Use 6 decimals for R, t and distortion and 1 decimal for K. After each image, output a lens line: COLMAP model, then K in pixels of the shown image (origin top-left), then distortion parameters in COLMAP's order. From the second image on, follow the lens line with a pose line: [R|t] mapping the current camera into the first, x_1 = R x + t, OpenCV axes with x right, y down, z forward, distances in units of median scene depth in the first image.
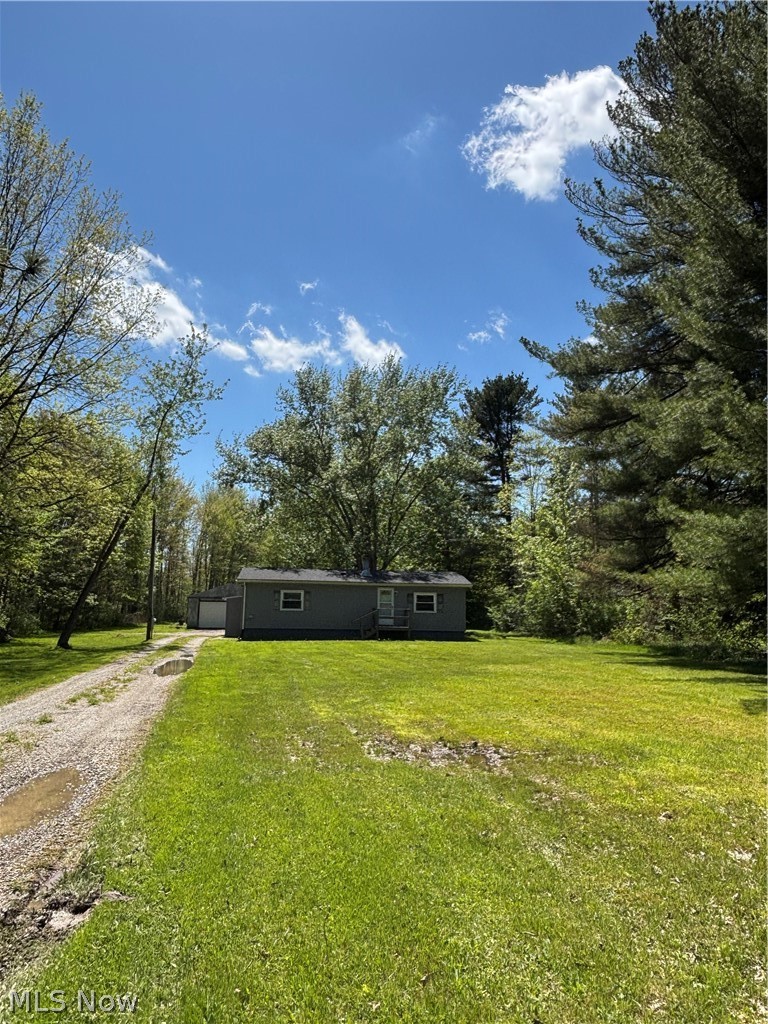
lens RADIAL K [[727.0, 0, 384.4], [0, 727.0, 513.6], [0, 0, 1]] dist [0.002587, 0.000433]
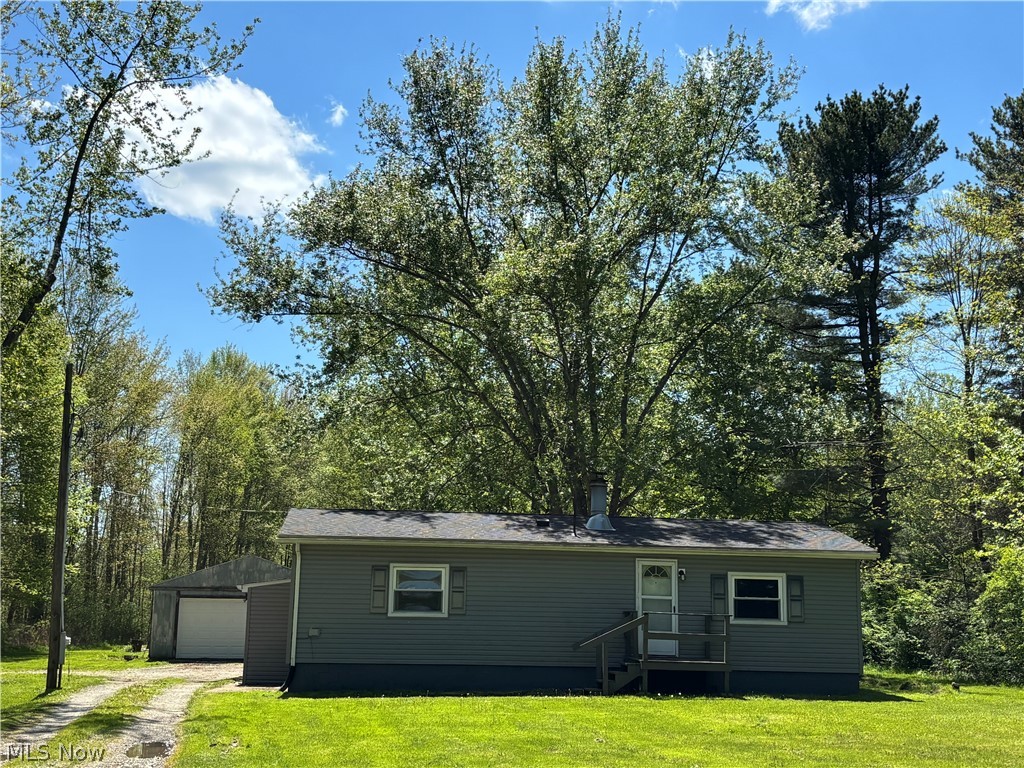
lens RADIAL K [[1404.0, 0, 518.8], [0, 1404.0, 384.4], [0, 0, 1]] dist [-0.029527, 0.000000]
pose [[0.999952, 0.002248, -0.009537, -0.051847], [-0.002587, 0.999358, -0.035726, 0.027954], [0.009451, 0.035749, 0.999316, 0.192784]]
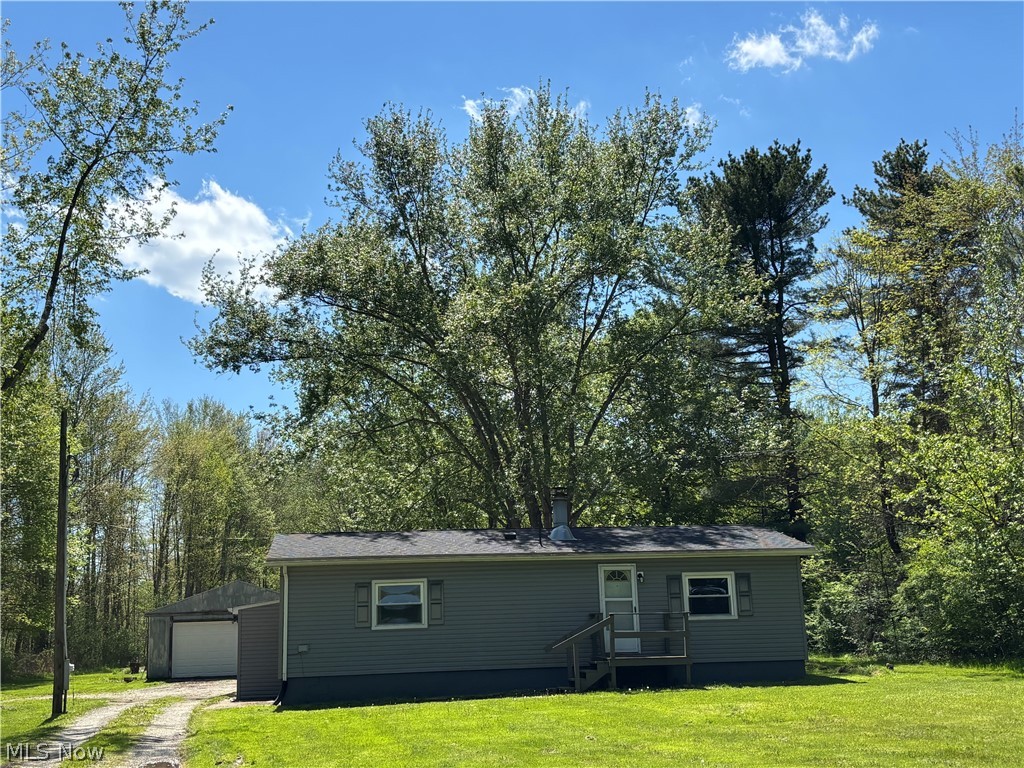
lens RADIAL K [[1213.1, 0, 514.7], [0, 1213.1, 386.6], [0, 0, 1]] dist [-0.016802, 0.000000]
pose [[0.998489, -0.040194, 0.037473, -0.063816], [0.042509, 0.997096, -0.063184, 0.031943], [-0.034825, 0.064682, 0.997298, 0.226579]]
